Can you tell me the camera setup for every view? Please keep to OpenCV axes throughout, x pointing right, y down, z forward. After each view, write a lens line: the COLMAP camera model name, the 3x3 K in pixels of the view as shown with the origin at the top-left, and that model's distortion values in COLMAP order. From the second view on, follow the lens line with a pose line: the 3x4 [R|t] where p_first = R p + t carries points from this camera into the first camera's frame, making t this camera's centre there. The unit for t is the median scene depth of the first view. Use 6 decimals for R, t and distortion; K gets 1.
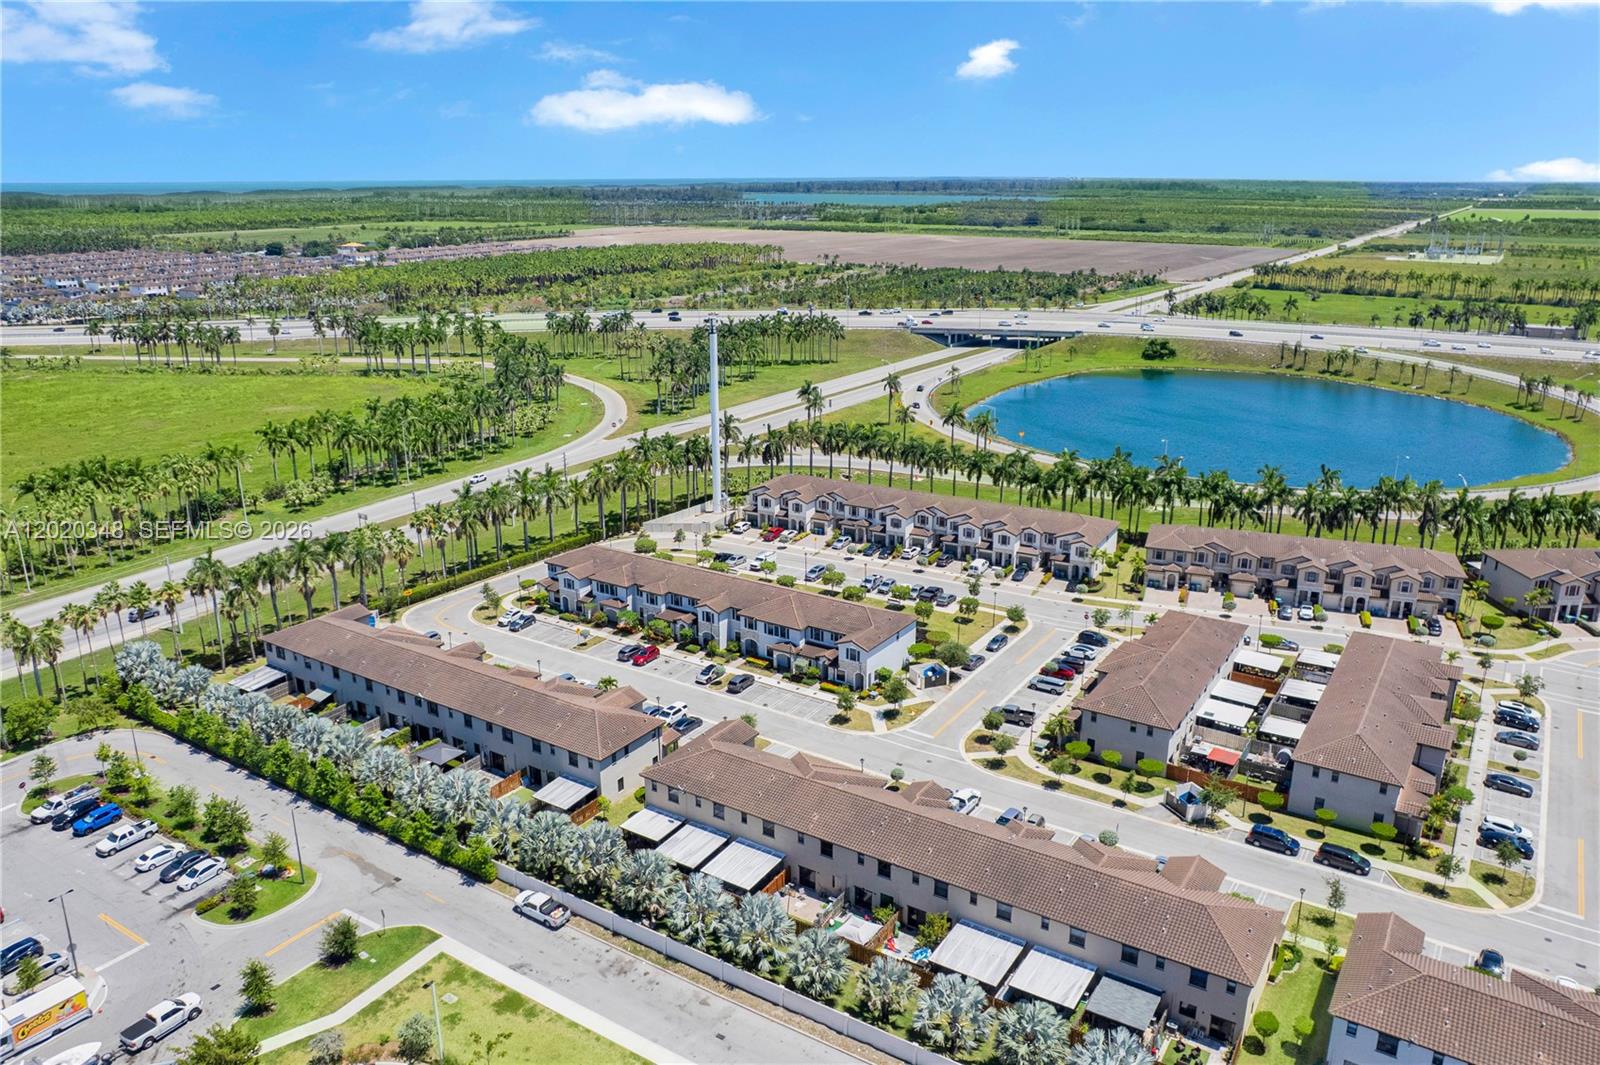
lens RADIAL K [[1135.1, 0, 800.0], [0, 1135.1, 532.5], [0, 0, 1]] dist [-0.041827, 0.009775]
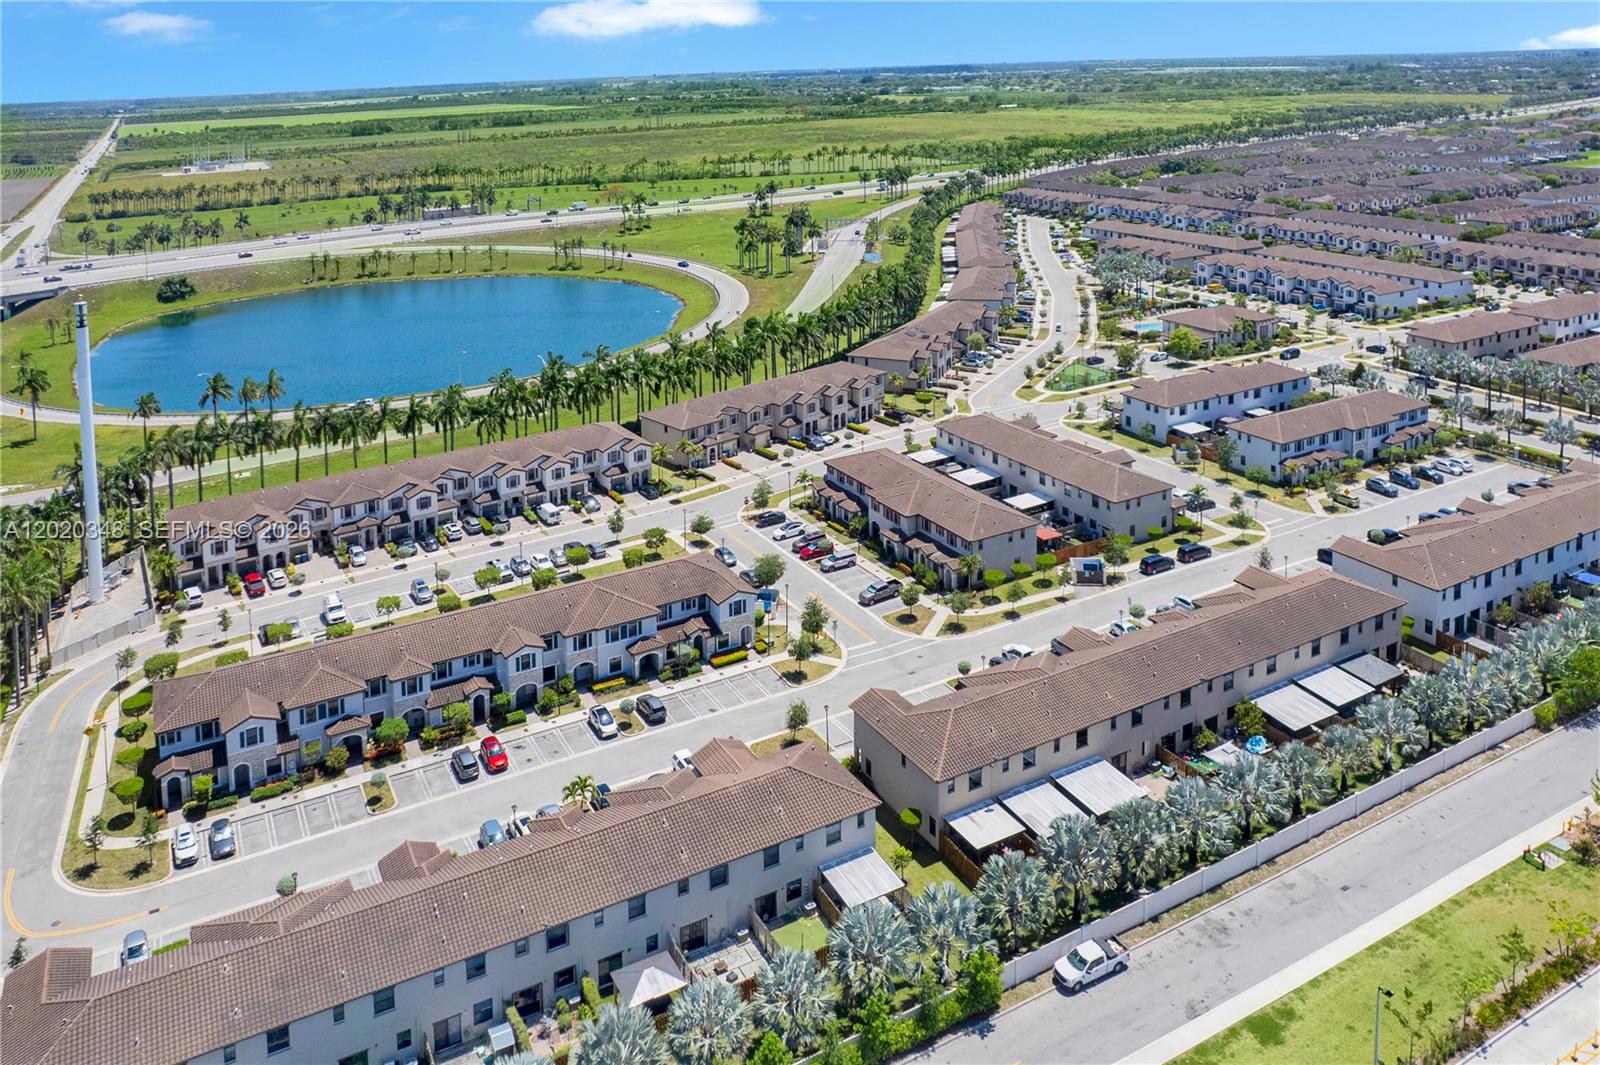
lens RADIAL K [[1135.1, 0, 800.0], [0, 1135.1, 532.5], [0, 0, 1]] dist [-0.041827, 0.009775]
pose [[0.475671, -0.348750, 0.807533, -0.443003], [0.295474, 0.928051, 0.226752, -0.092677], [-0.828512, 0.130746, 0.544494, 0.369501]]
